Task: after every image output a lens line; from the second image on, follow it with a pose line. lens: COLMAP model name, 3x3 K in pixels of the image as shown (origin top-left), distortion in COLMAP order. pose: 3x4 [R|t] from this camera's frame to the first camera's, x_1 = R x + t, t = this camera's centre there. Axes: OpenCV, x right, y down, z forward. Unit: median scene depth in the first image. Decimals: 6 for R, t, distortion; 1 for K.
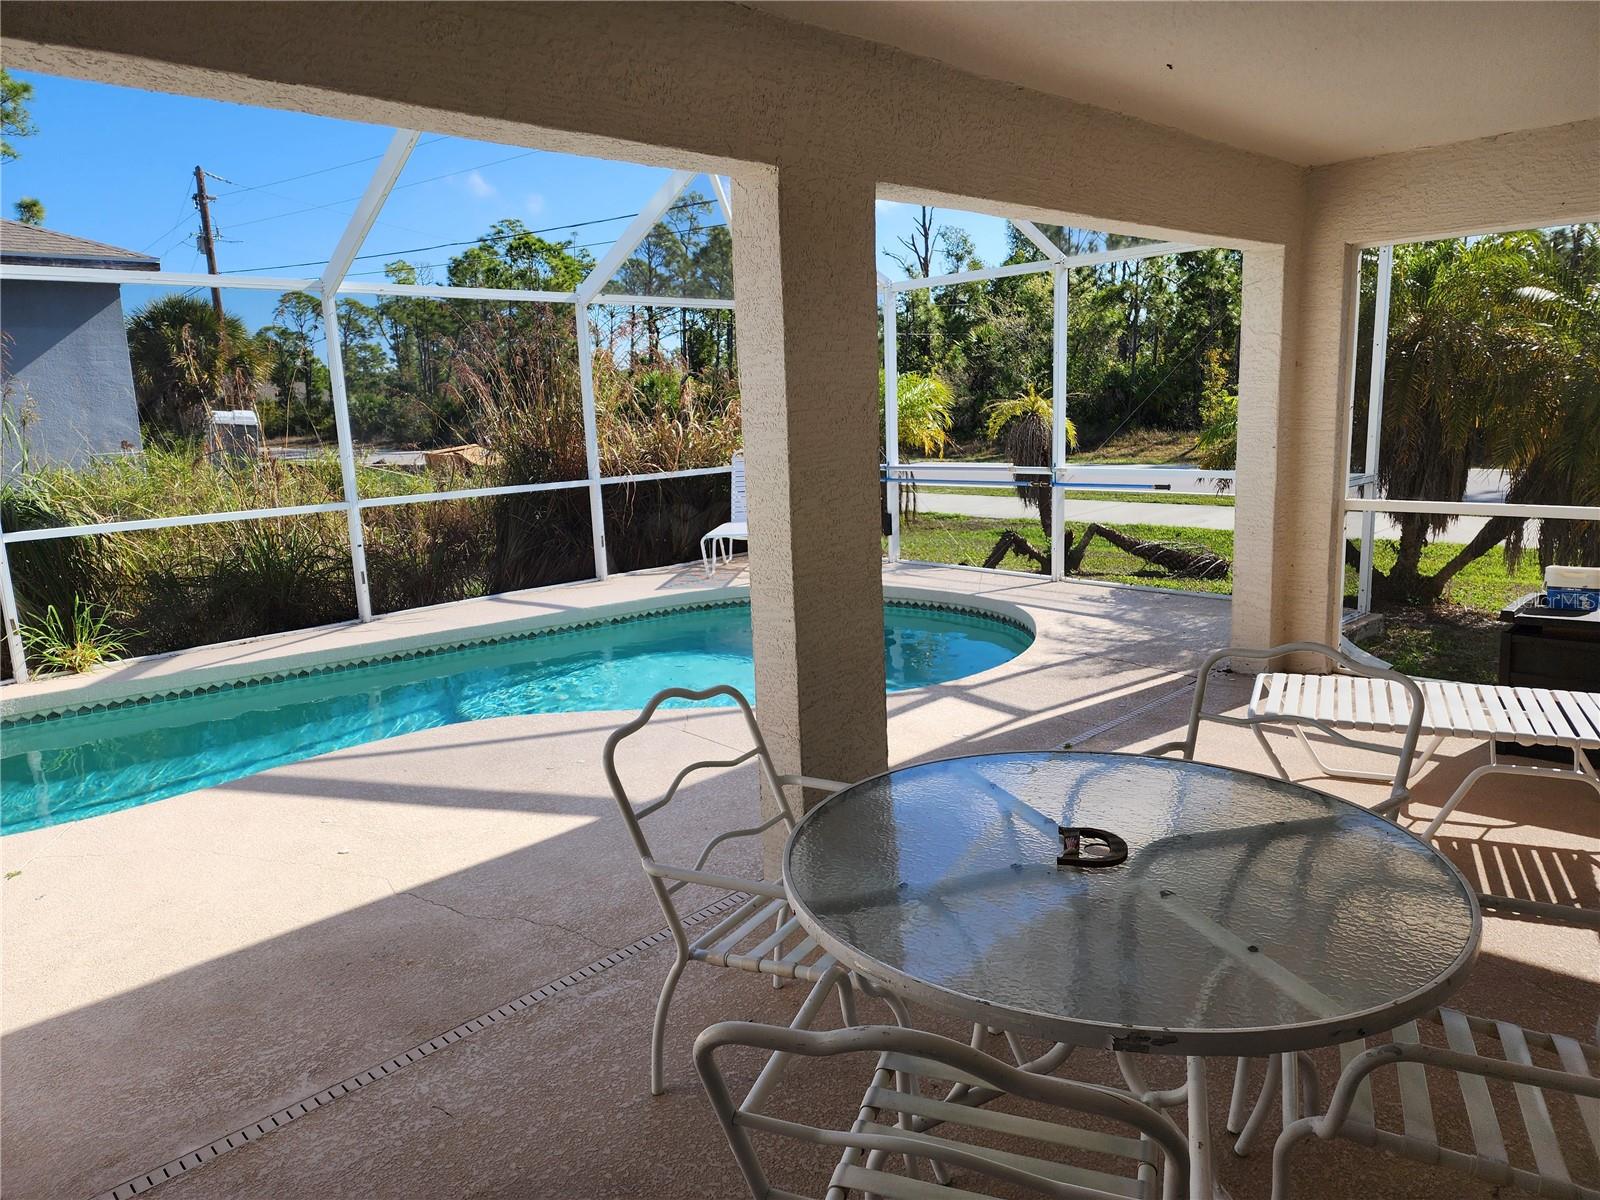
lens RADIAL K [[1077.7, 0, 775.8], [0, 1077.7, 603.6], [0, 0, 1]] dist [0.094210, -0.080341]
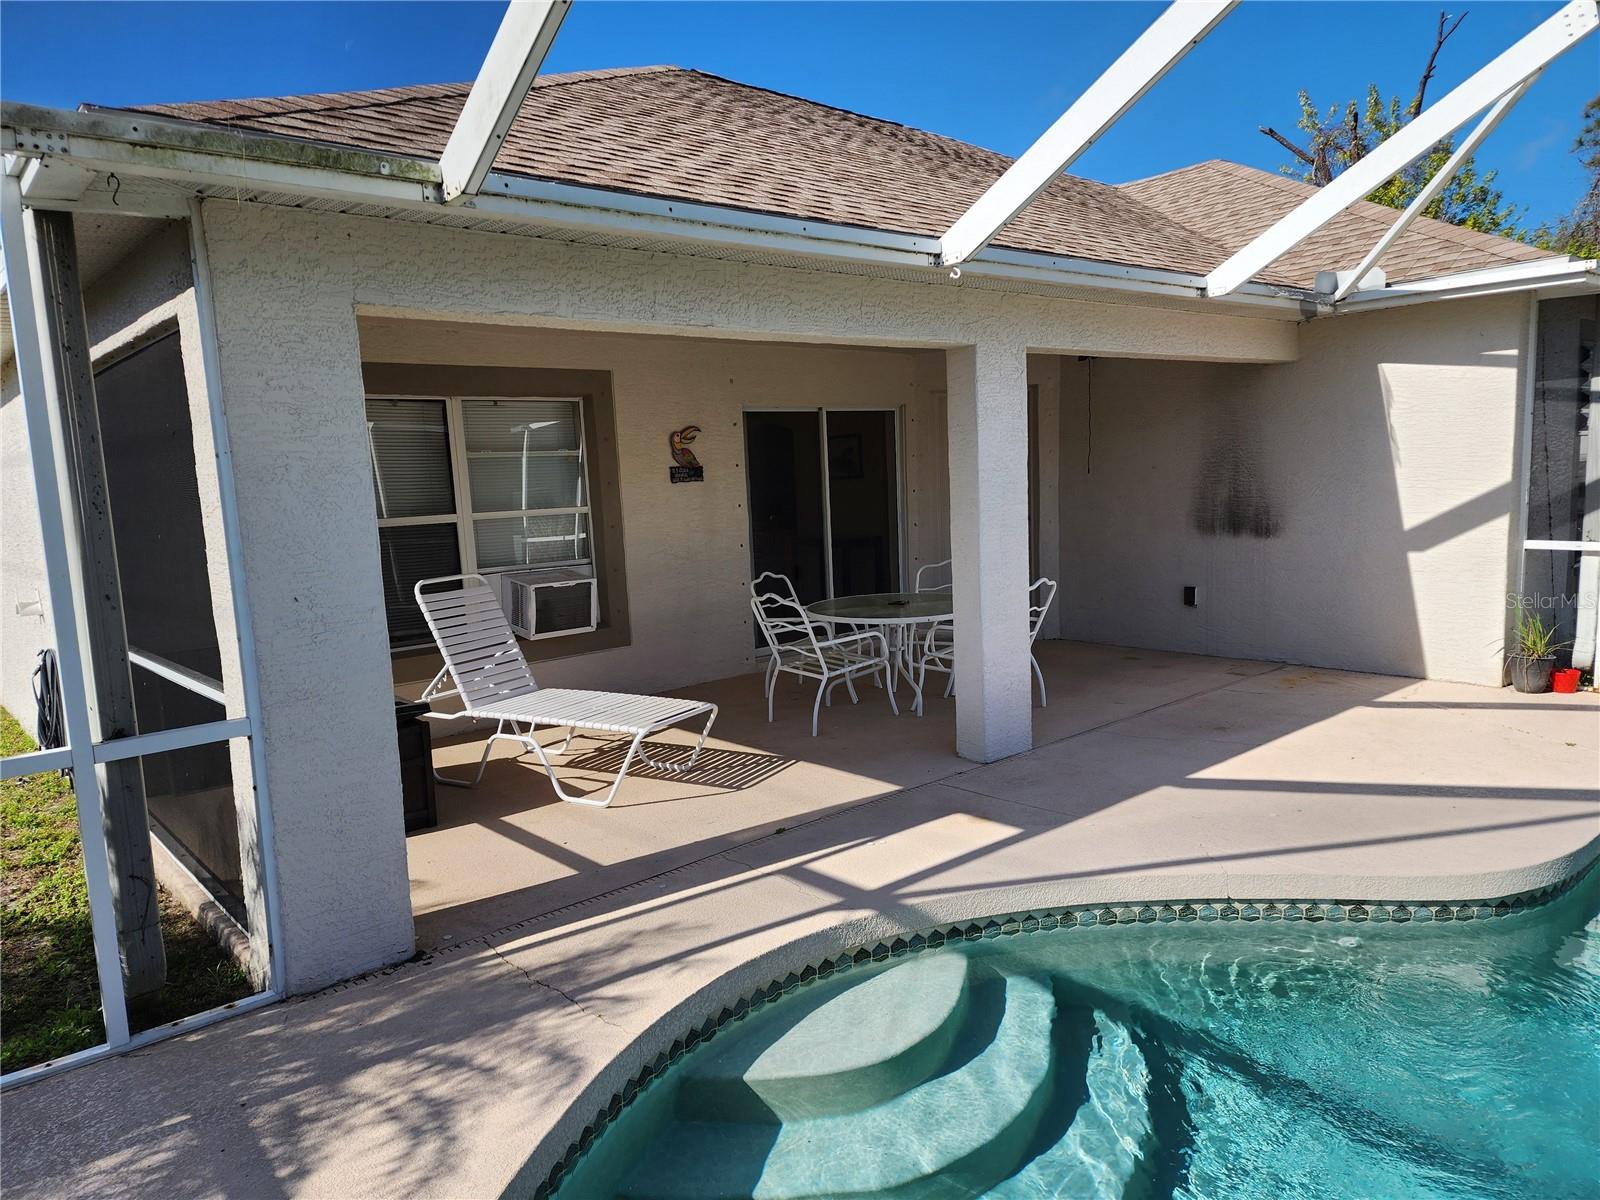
lens RADIAL K [[1073.4, 0, 799.6], [0, 1073.4, 608.8], [0, 0, 1]] dist [0.106769, -0.091881]
pose [[-0.994109, 0.080576, 0.072484, 0.151033], [0.099131, 0.946345, 0.307577, -0.346110], [-0.043812, 0.312950, -0.948758, 1.756842]]
